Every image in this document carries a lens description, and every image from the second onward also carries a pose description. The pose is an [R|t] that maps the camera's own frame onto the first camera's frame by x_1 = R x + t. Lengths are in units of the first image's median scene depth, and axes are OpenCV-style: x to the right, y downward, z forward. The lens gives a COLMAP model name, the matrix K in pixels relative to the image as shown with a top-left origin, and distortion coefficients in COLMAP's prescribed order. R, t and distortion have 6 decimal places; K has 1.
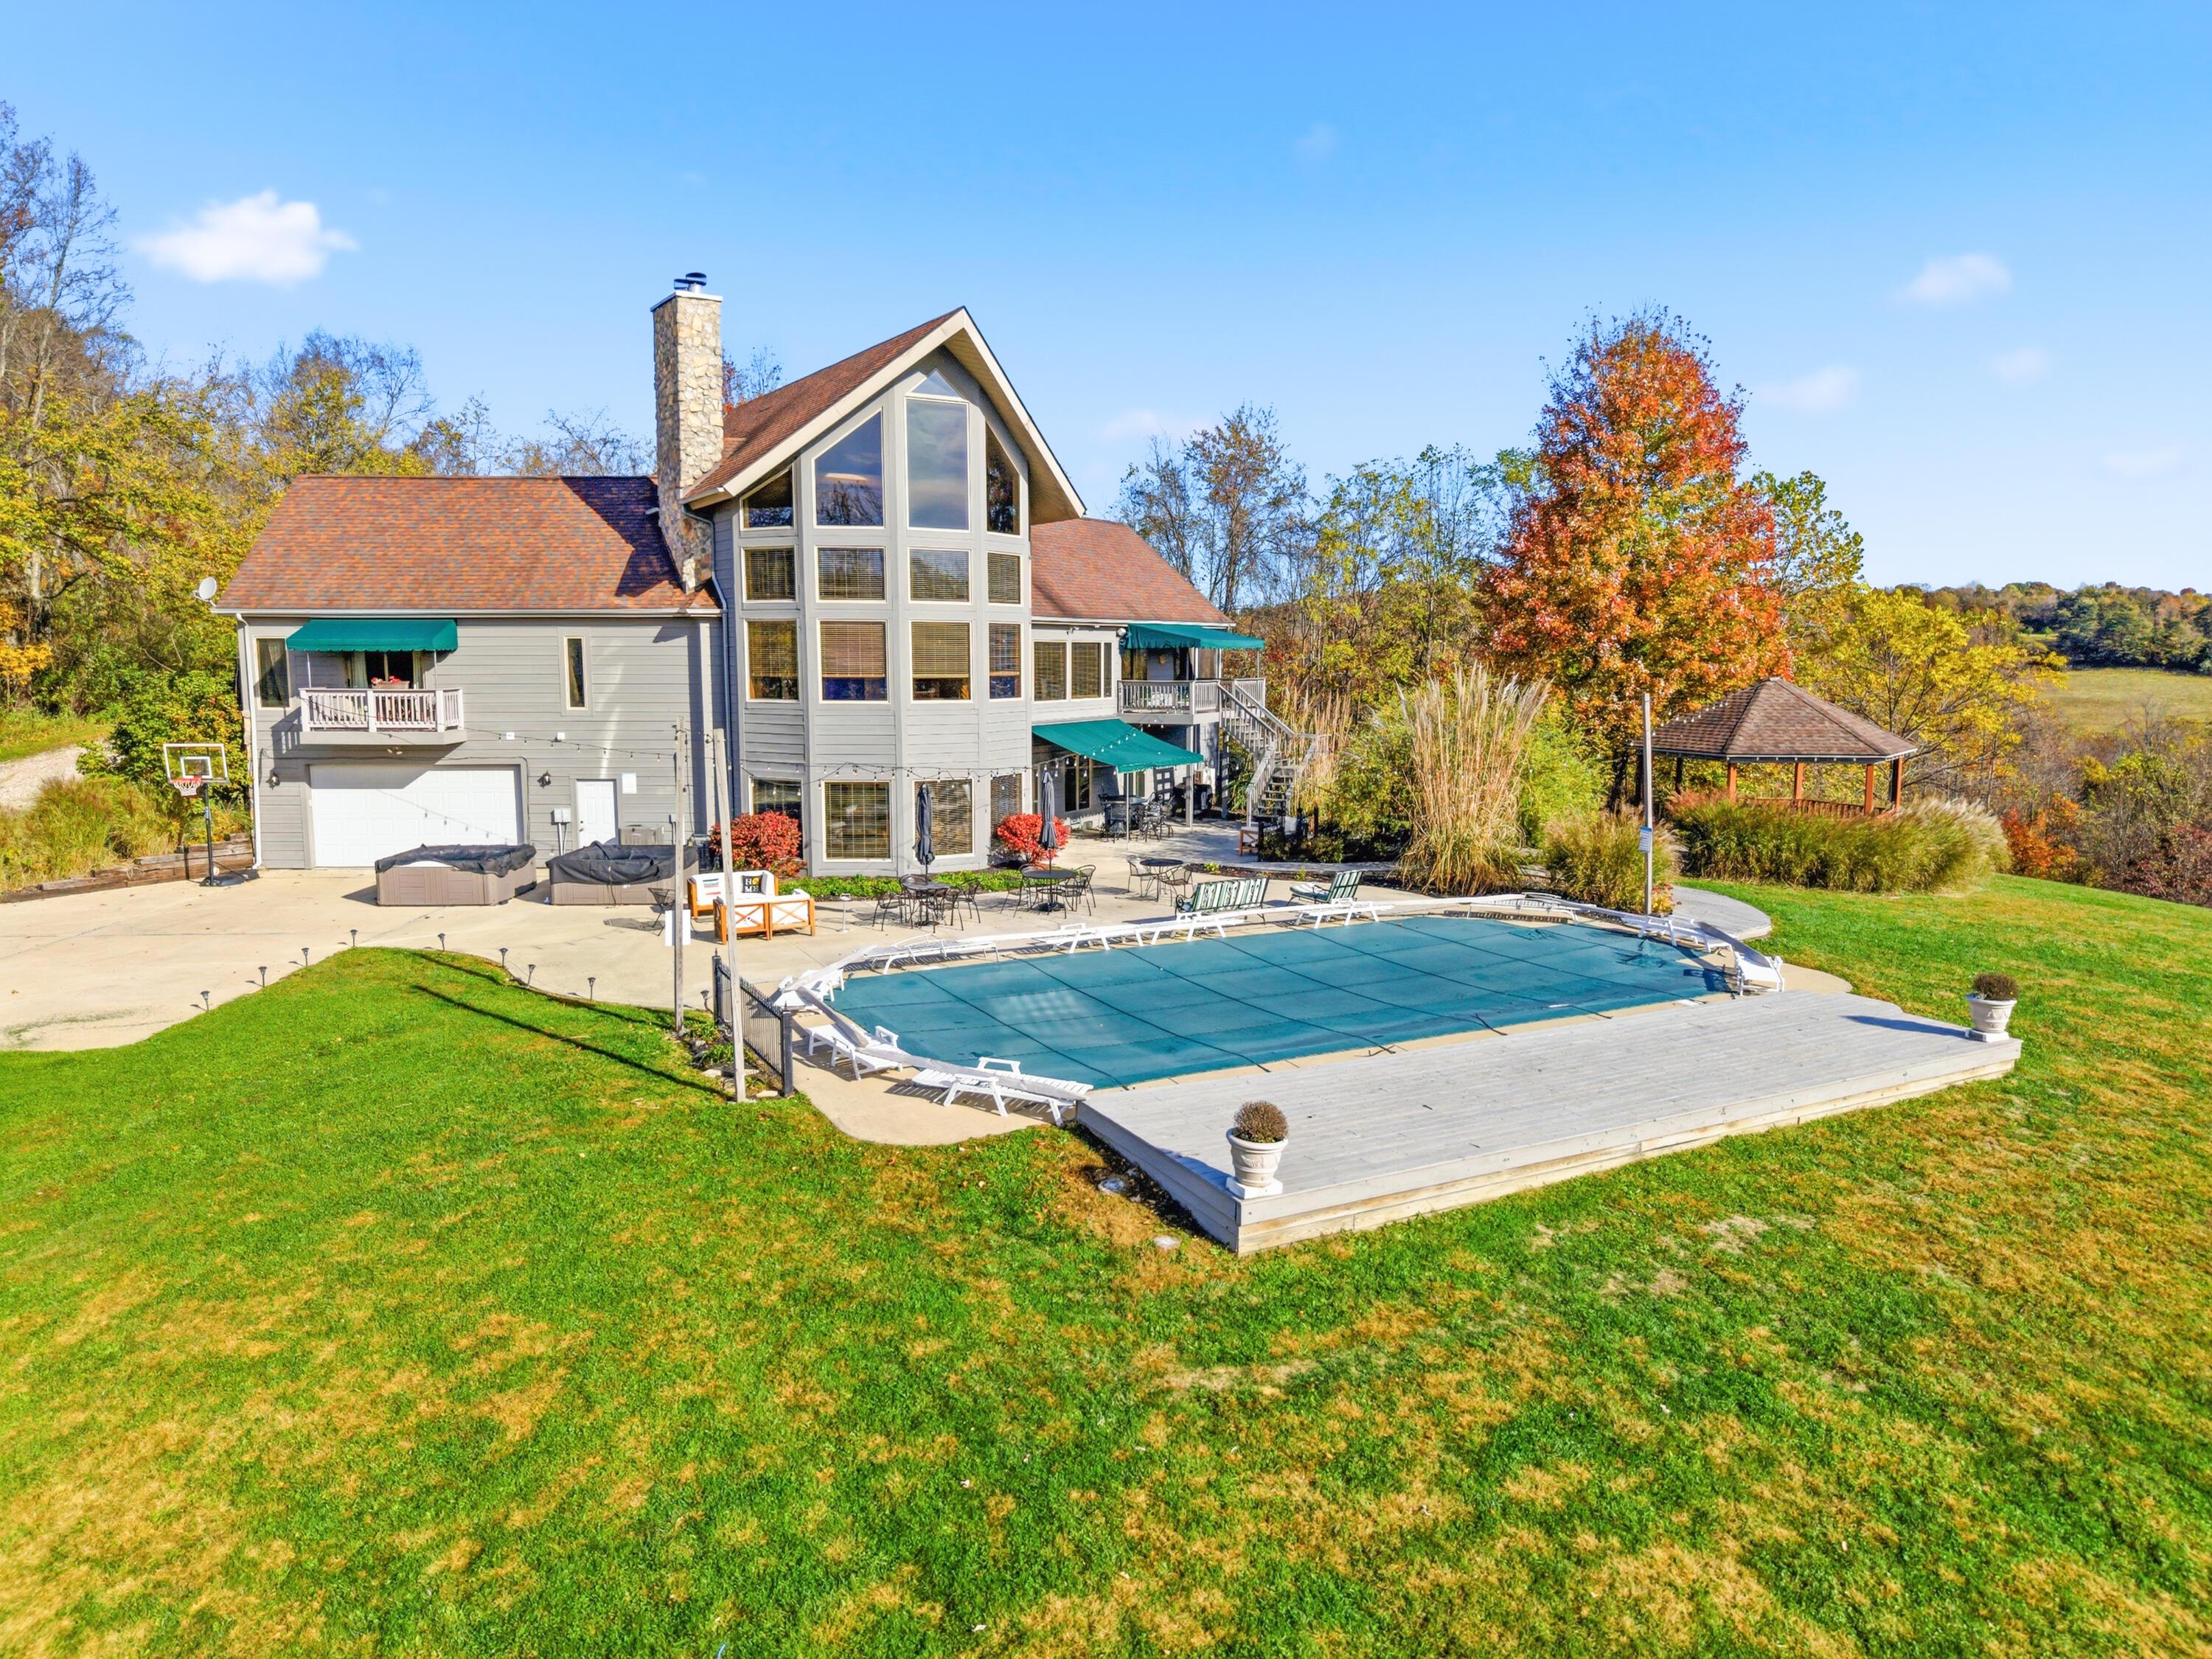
lens RADIAL K [[1531.5, 0, 1104.8], [0, 1531.5, 875.2], [0, 0, 1]] dist [0.061099, -0.073502]
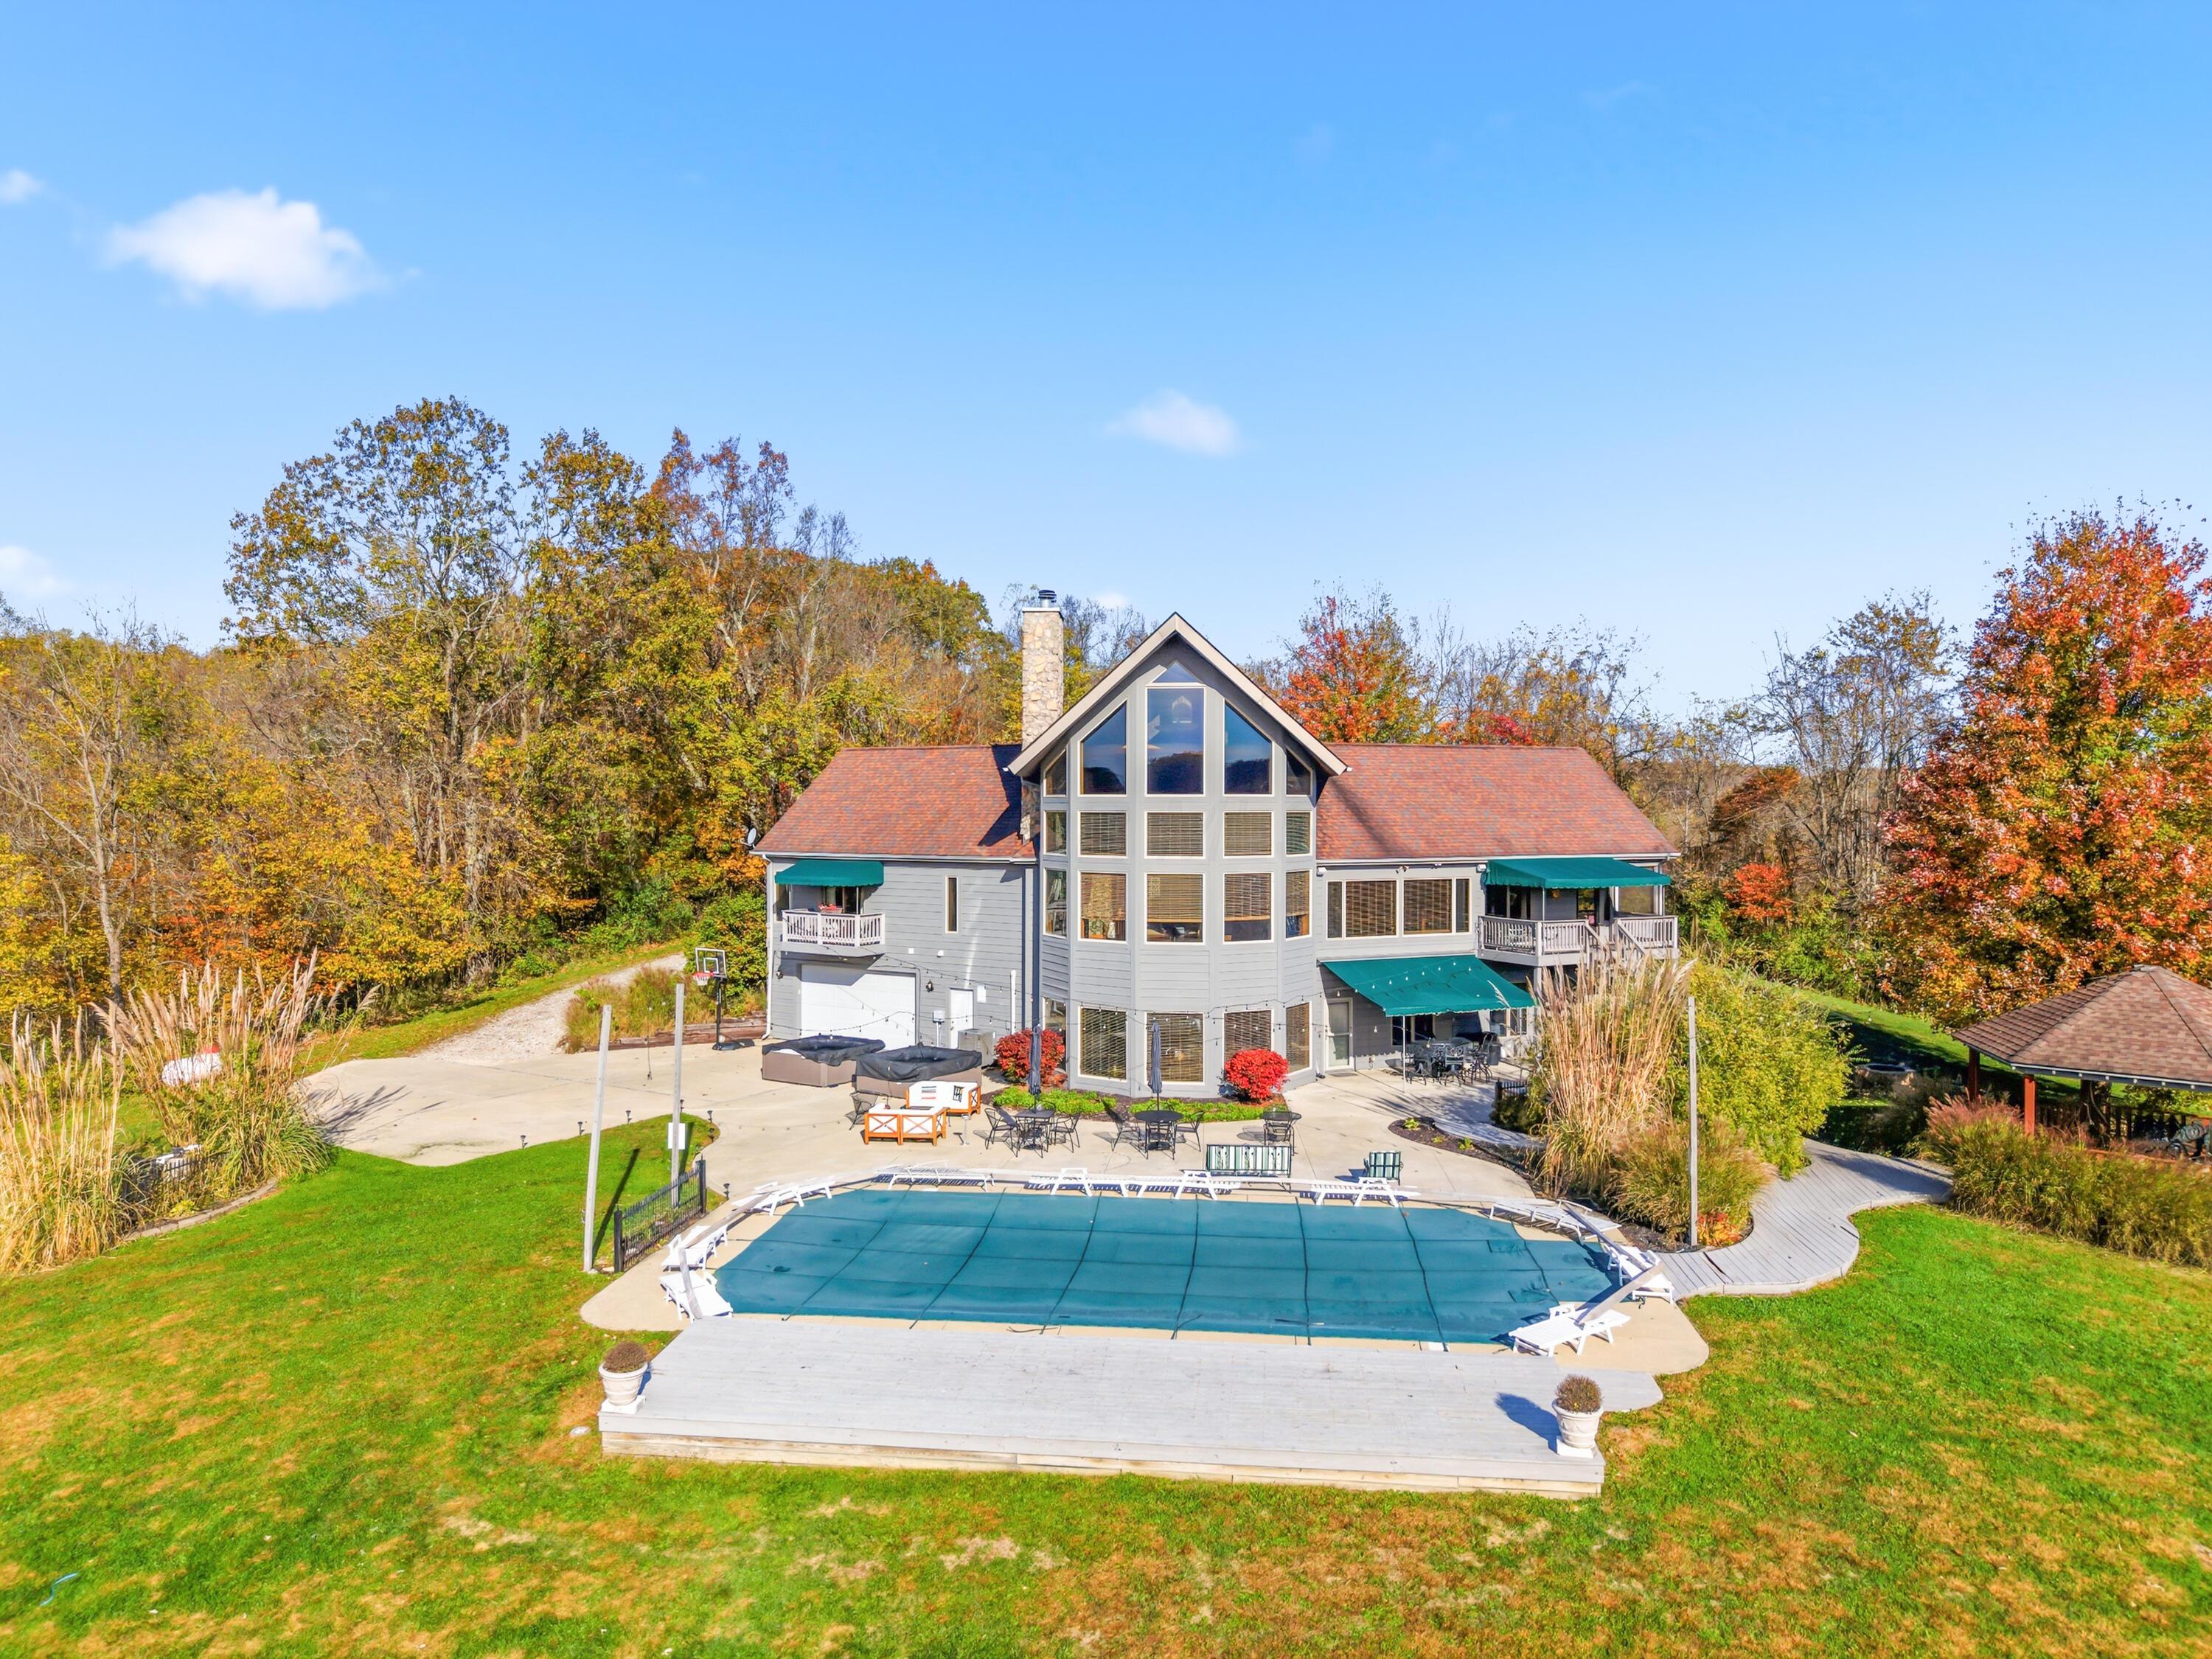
lens RADIAL K [[1568.1, 0, 1106.0], [0, 1568.1, 829.5], [0, 0, 1]] dist [0.010596, 0.000729]
pose [[0.801413, 0.013139, -0.597967, 0.539665], [-0.083087, 0.992511, -0.089547, -0.089504], [0.592312, 0.121447, 0.796503, 0.042159]]
